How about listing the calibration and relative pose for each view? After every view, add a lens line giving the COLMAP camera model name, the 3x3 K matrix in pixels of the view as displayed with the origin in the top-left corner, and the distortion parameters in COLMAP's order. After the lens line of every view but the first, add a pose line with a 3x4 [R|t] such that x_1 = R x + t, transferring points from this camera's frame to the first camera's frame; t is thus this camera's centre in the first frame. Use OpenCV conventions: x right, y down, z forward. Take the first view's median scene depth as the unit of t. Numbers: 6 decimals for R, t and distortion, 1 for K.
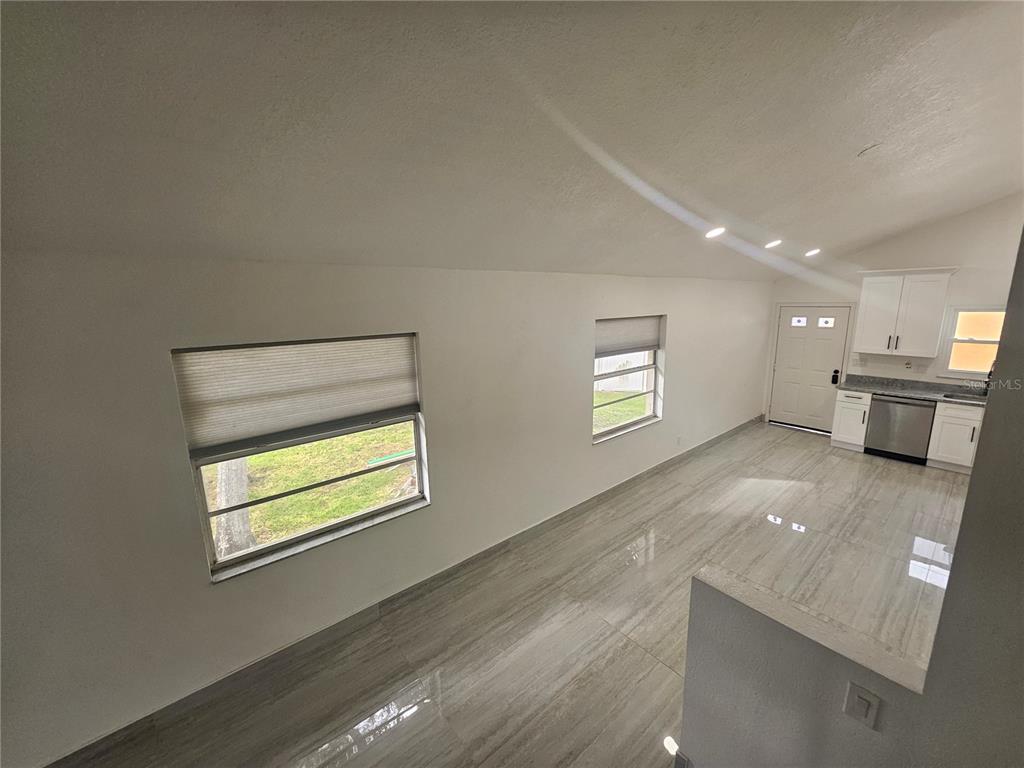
lens RADIAL K [[404.8, 0, 506.0], [0, 404.8, 375.8], [0, 0, 1]] dist [-0.007720, 0.000147]
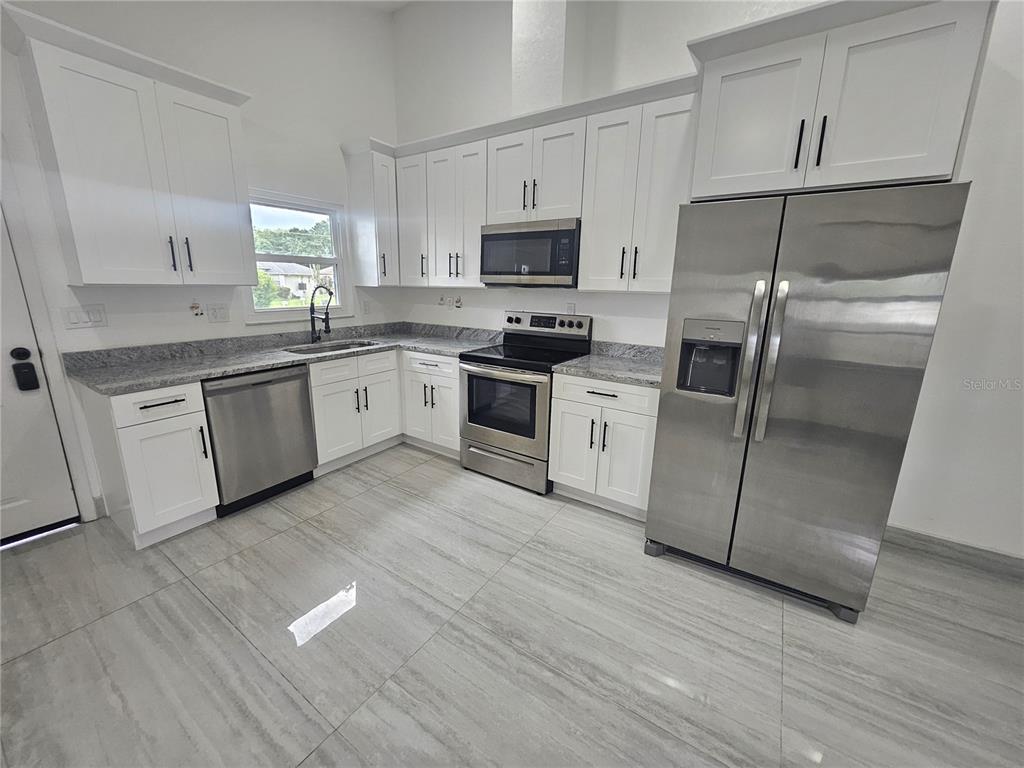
lens RADIAL K [[404.8, 0, 504.2], [0, 404.8, 378.4], [0, 0, 1]] dist [-0.007720, 0.000147]
pose [[-0.287559, -0.205224, 0.935517, 0.439769], [0.166093, 0.951289, 0.259737, -0.011823], [-0.943251, 0.230073, -0.239466, 0.795836]]
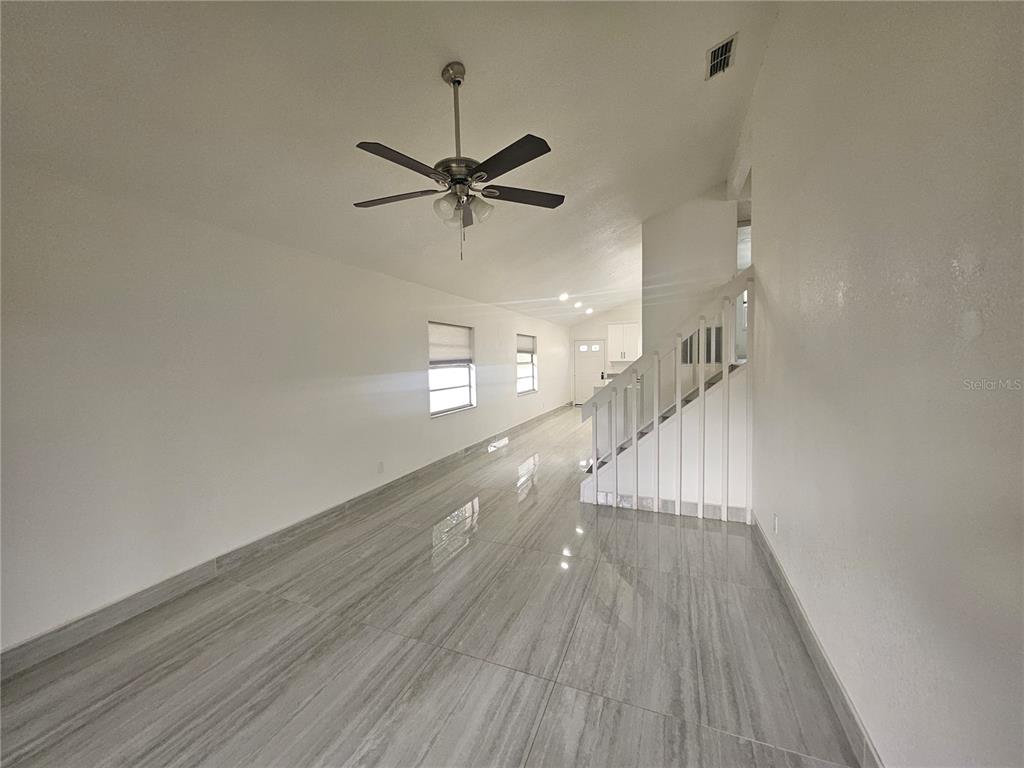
lens RADIAL K [[404.8, 0, 512.0], [0, 404.8, 364.4], [0, 0, 1]] dist [-0.007720, 0.000147]
pose [[0.871736, 0.001444, 0.489973, -0.582524], [0.083709, 0.984855, -0.151834, 0.235960], [-0.482772, 0.173375, 0.858413, -0.531905]]
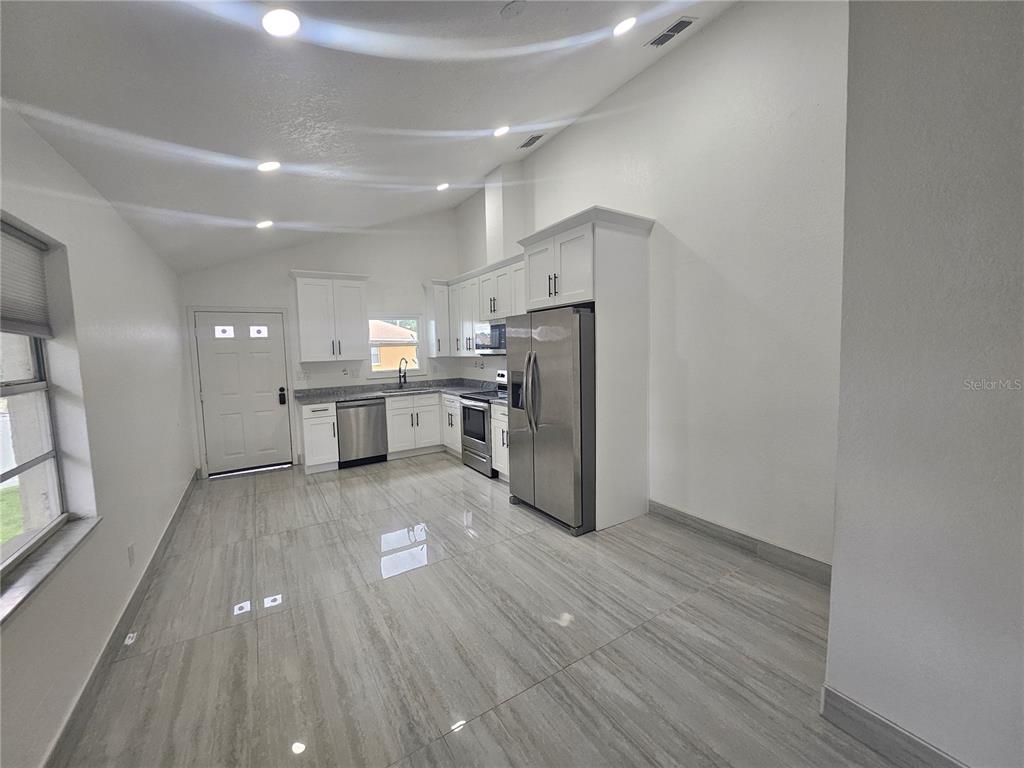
lens RADIAL K [[404.8, 0, 500.1], [0, 404.8, 379.6], [0, 0, 1]] dist [-0.007720, 0.000147]
pose [[0.137785, -0.061648, 0.988542, 0.057888], [0.206843, 0.977846, 0.032151, 0.041251], [-0.968623, 0.200043, 0.147484, 0.484948]]
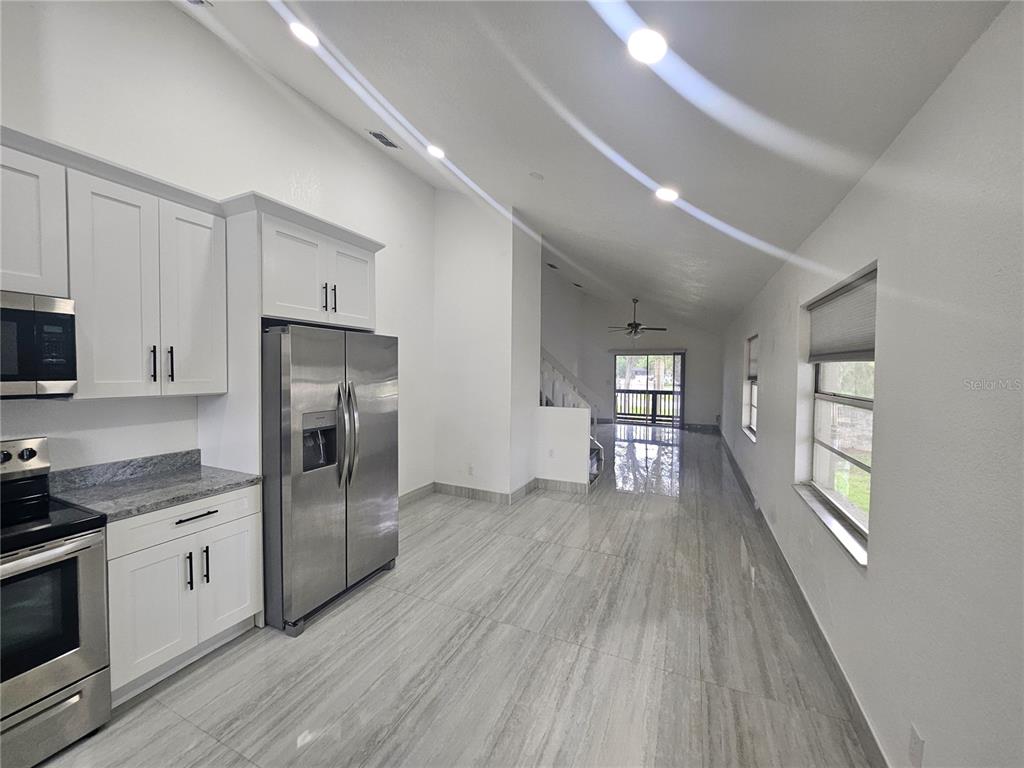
lens RADIAL K [[404.8, 0, 506.1], [0, 404.8, 378.4], [0, 0, 1]] dist [-0.007720, 0.000147]
pose [[-0.896636, 0.019168, -0.442353, 0.715903], [-0.075783, 0.977676, 0.195974, -0.079877], [0.436235, 0.209240, -0.875167, 1.008950]]
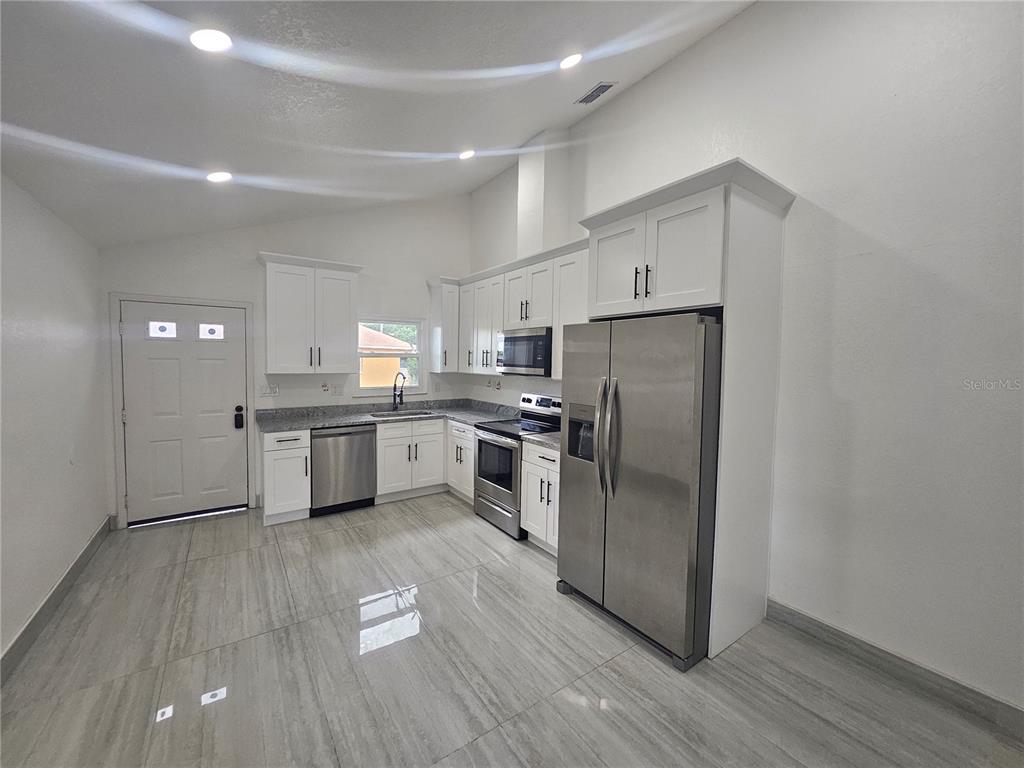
lens RADIAL K [[404.8, 0, 501.4], [0, 404.8, 377.7], [0, 0, 1]] dist [-0.007720, 0.000147]
pose [[0.089908, -0.024263, 0.995654, 0.250952], [0.169719, 0.985454, 0.008689, 0.007227], [-0.981383, 0.168200, 0.092718, 0.590961]]
